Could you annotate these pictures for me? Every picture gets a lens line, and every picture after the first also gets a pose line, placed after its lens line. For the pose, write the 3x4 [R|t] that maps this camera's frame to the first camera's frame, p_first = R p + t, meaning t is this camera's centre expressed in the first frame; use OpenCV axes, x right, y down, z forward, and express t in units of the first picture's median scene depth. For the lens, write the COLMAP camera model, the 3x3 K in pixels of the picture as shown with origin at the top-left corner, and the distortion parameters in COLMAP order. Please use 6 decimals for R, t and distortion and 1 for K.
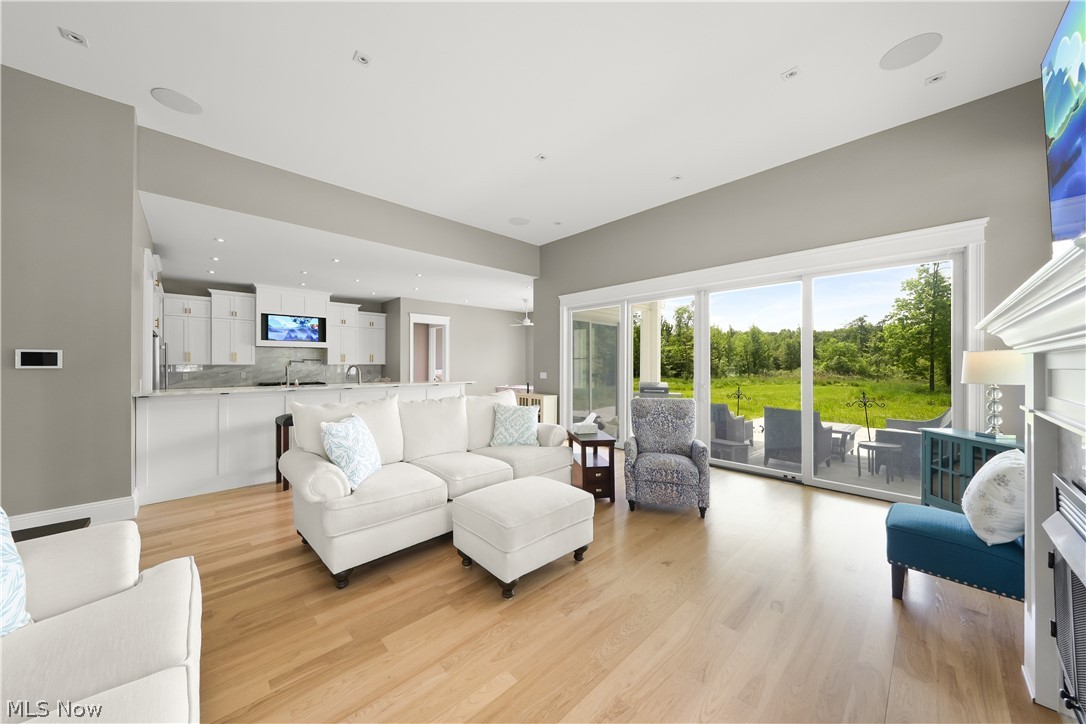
lens RADIAL K [[372.1, 0, 543.0], [0, 372.1, 362.0], [0, 0, 1]] dist [-0.010993, 0.000008]
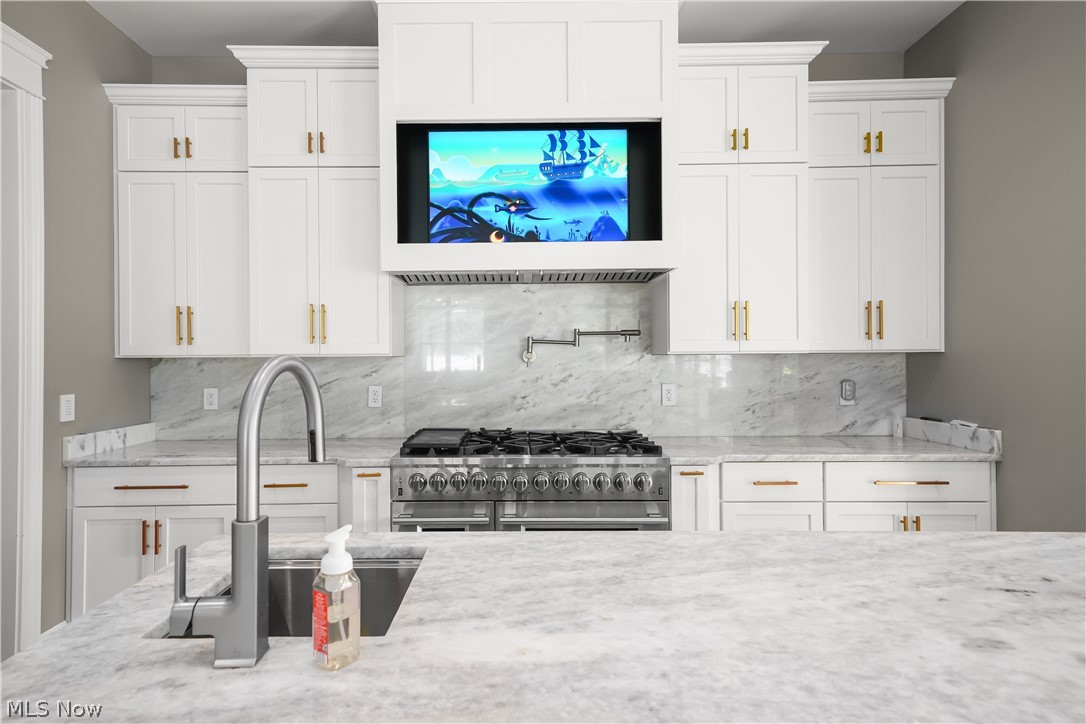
lens RADIAL K [[590.6, 0, 510.7], [0, 590.6, 353.1], [0, 0, 1]] dist [0.018575, 0.001155]
pose [[0.711613, -0.007228, -0.702535, -0.423040], [0.010285, 0.999947, 0.000130, 0.006039], [0.702496, -0.007318, 0.711650, 0.720744]]
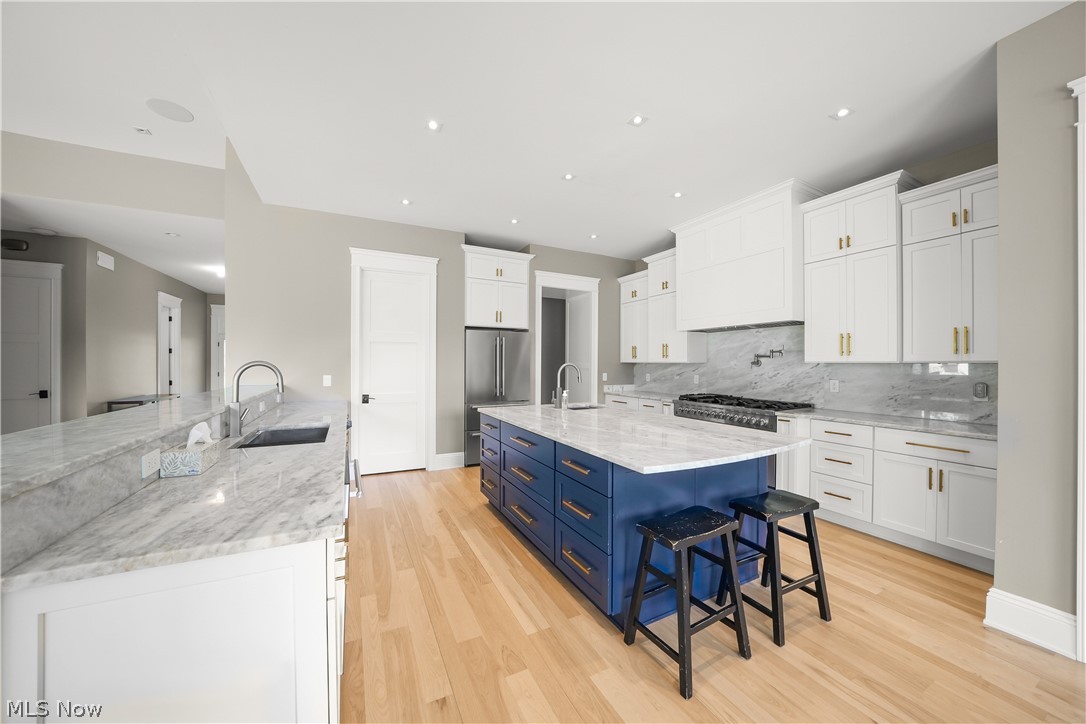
lens RADIAL K [[372.1, 0, 543.0], [0, 372.1, 362.0], [0, 0, 1]] dist [-0.010993, 0.000008]
pose [[-0.282475, -0.002426, -0.959271, -0.122549], [0.002510, 0.999992, -0.003268, 0.007305], [0.959271, -0.003331, -0.282467, 0.865919]]
